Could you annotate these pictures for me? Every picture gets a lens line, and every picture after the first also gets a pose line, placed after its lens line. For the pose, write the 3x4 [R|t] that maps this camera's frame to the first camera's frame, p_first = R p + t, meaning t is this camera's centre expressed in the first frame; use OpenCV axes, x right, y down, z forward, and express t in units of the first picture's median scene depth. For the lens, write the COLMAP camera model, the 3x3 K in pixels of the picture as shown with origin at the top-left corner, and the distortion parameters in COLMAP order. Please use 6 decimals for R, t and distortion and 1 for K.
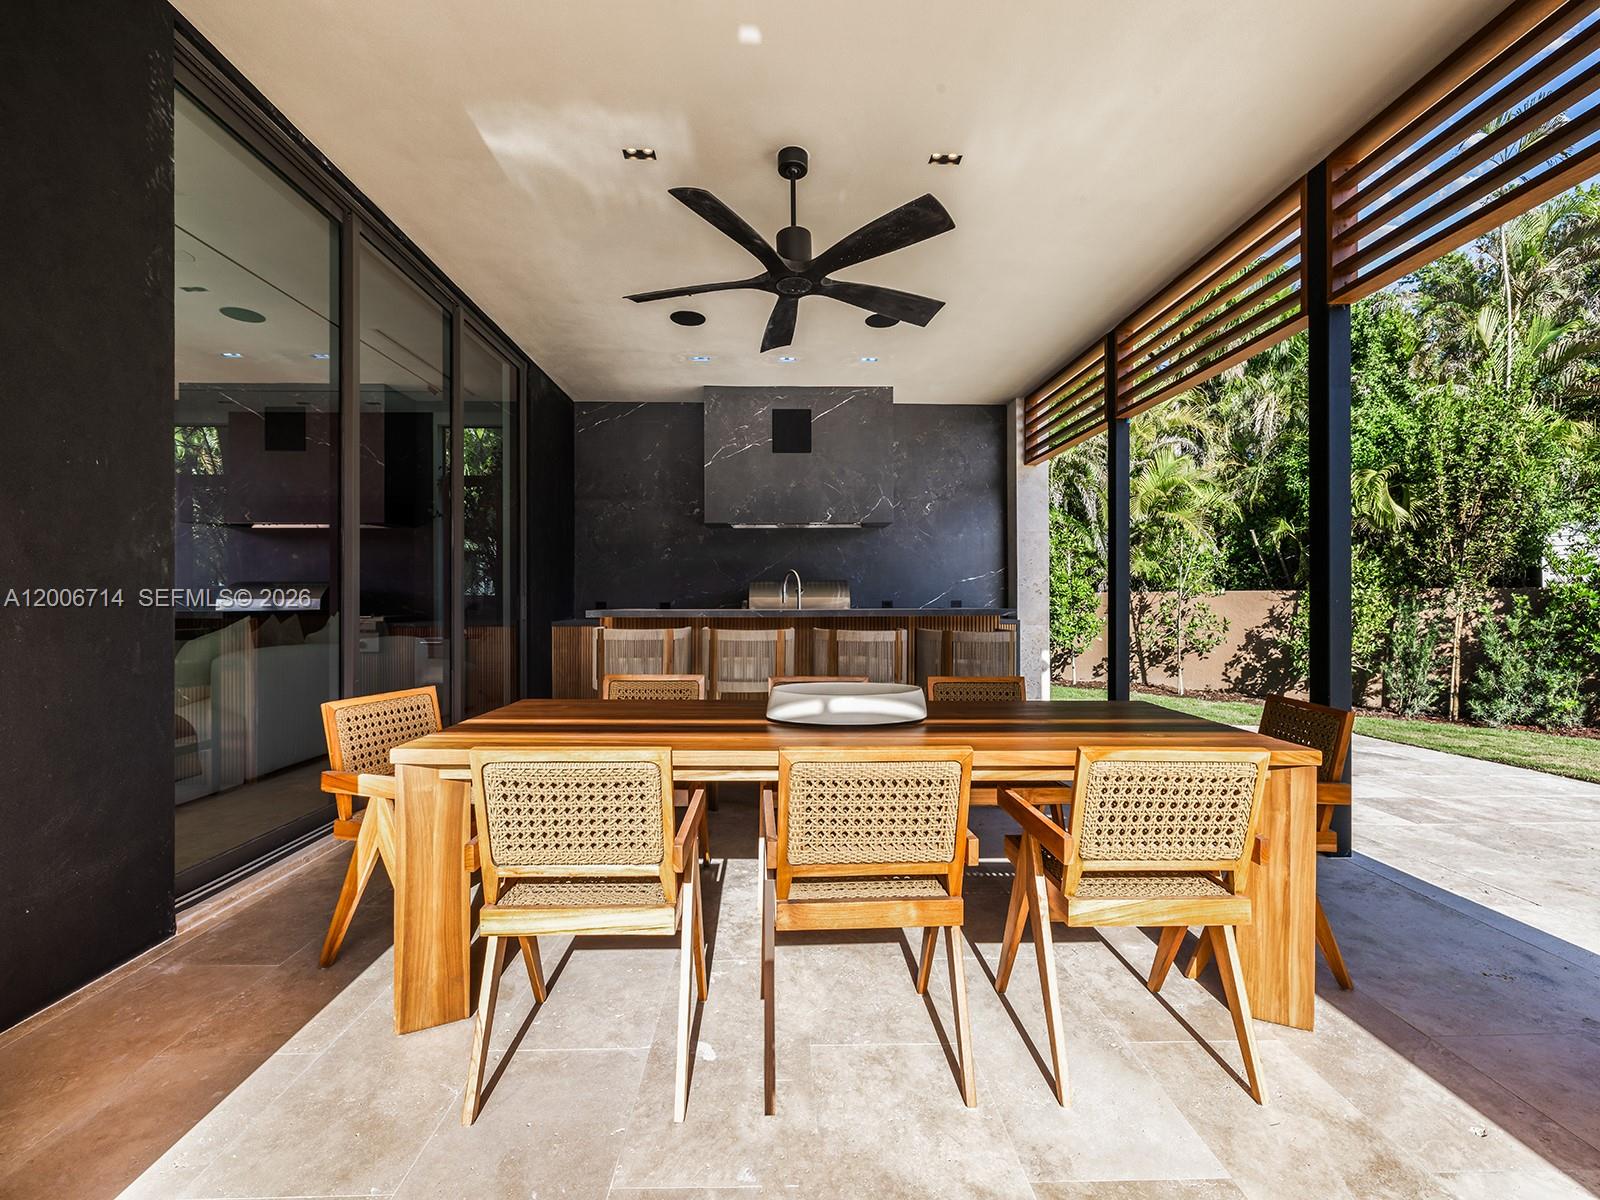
lens RADIAL K [[676.2, 0, 795.0], [0, 676.2, 601.1], [0, 0, 1]] dist [-0.002655, 0.000177]
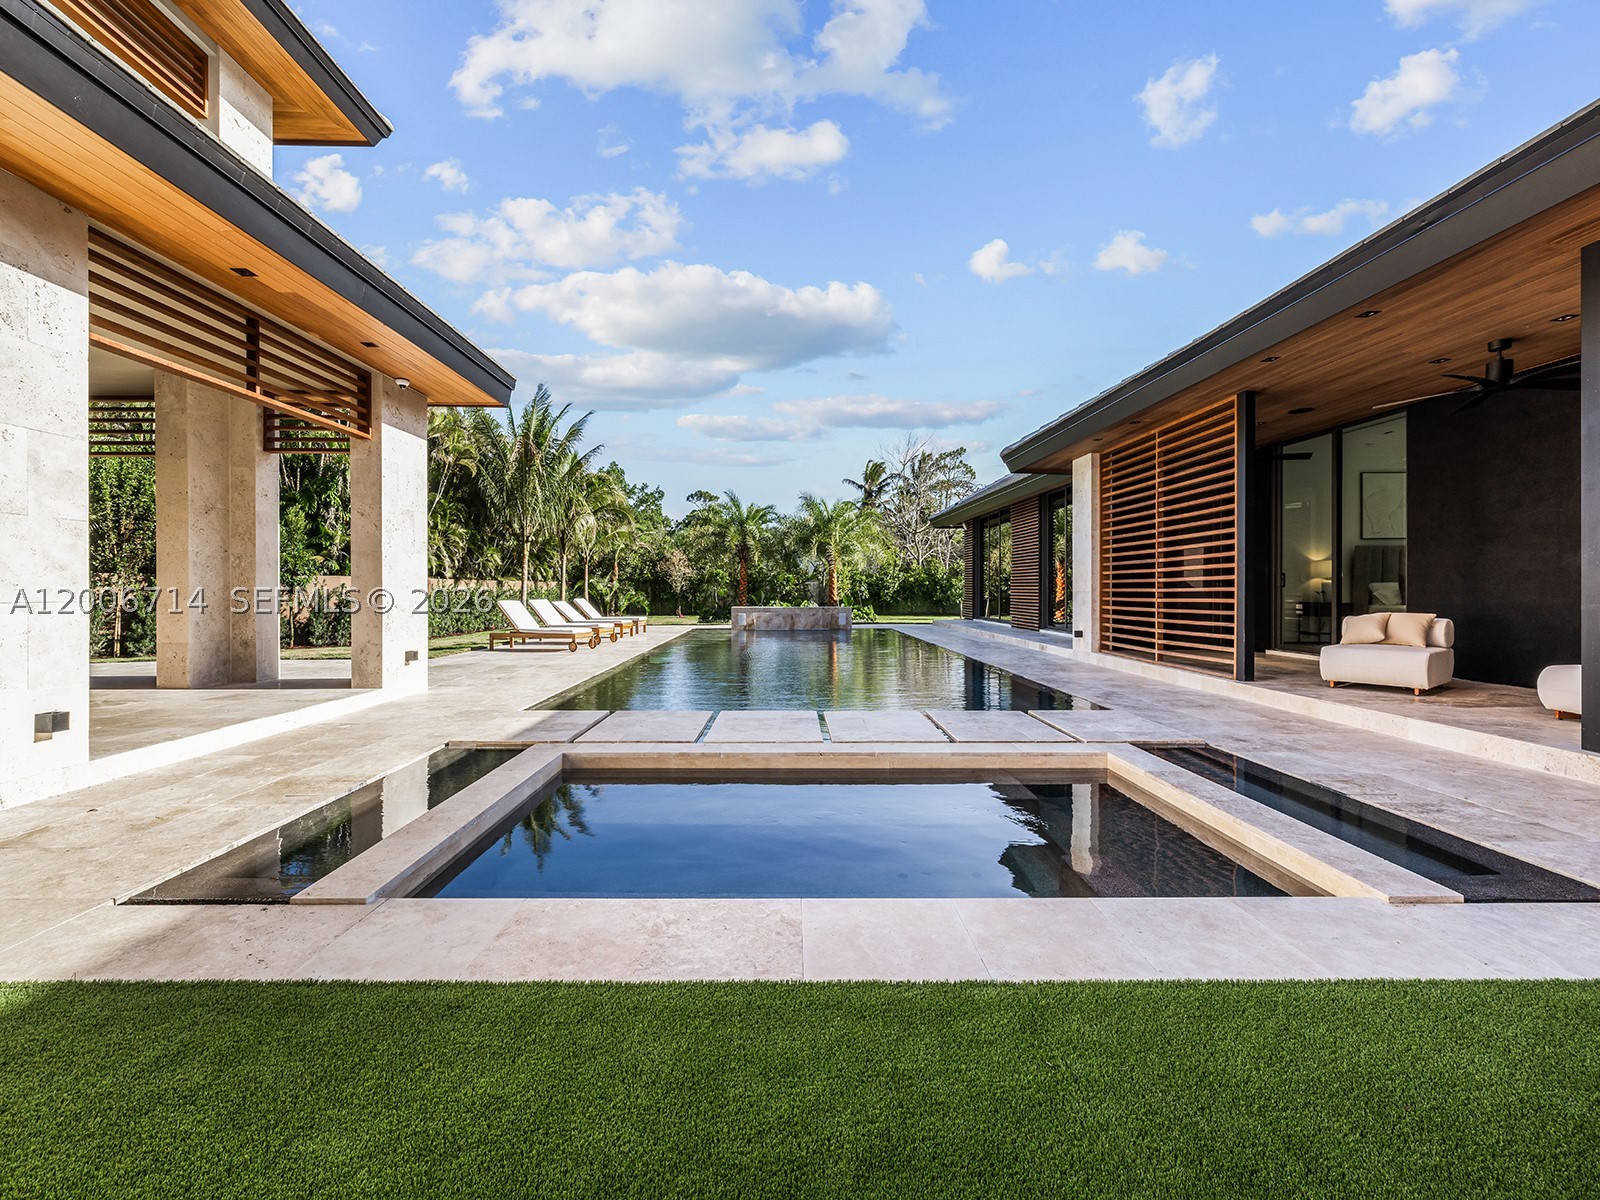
lens RADIAL K [[676.2, 0, 797.2], [0, 676.2, 593.7], [0, 0, 1]] dist [-0.002655, 0.000177]
pose [[0.004226, -0.002779, 0.999987, -0.606257], [-0.002336, 0.999993, 0.002789, 0.020322], [-0.999988, -0.002348, 0.004219, -0.610558]]
